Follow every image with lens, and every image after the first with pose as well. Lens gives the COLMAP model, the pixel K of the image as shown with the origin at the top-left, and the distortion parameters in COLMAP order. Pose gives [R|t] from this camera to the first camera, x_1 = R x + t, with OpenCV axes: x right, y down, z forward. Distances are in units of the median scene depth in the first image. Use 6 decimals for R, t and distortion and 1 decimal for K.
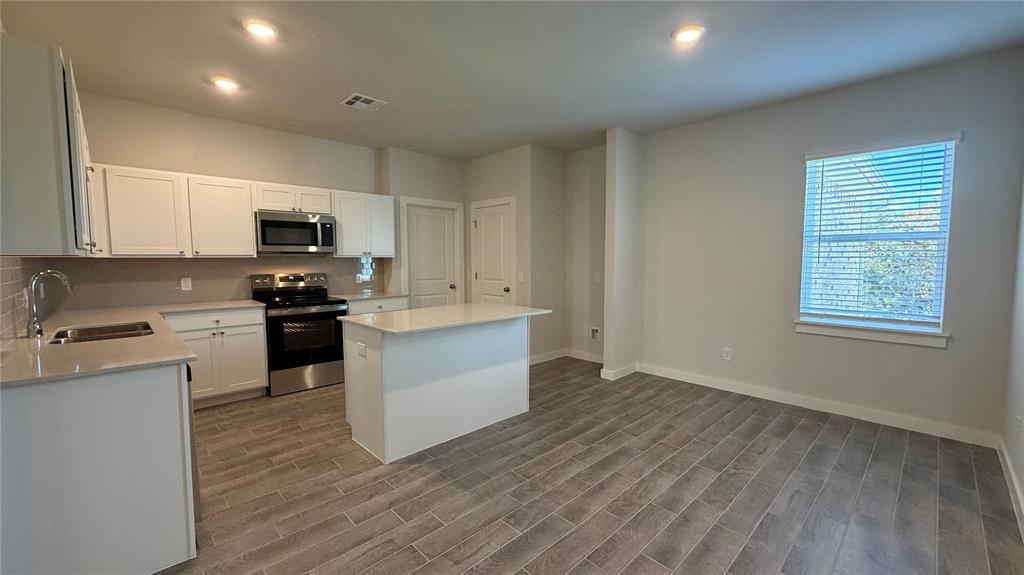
lens RADIAL K [[410.8, 0, 513.3], [0, 410.8, 287.7], [0, 0, 1]] dist [0.002067, 0.000306]
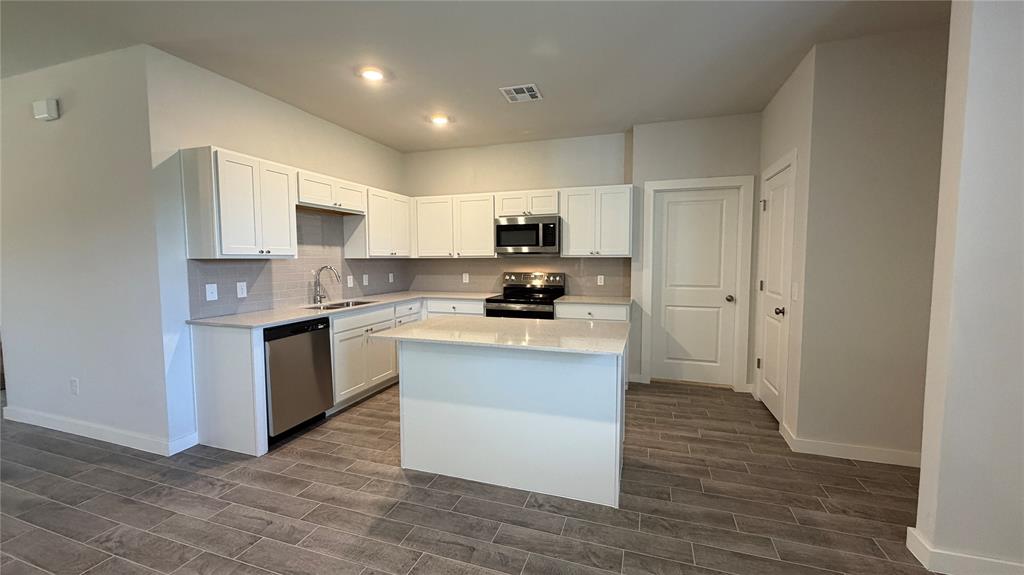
lens RADIAL K [[410.8, 0, 510.3], [0, 410.8, 286.9], [0, 0, 1]] dist [0.002067, 0.000306]
pose [[0.451811, 0.064420, -0.889785, 0.431812], [-0.058254, 0.997391, 0.042630, -0.042293], [0.890210, 0.032573, 0.454385, 0.496630]]
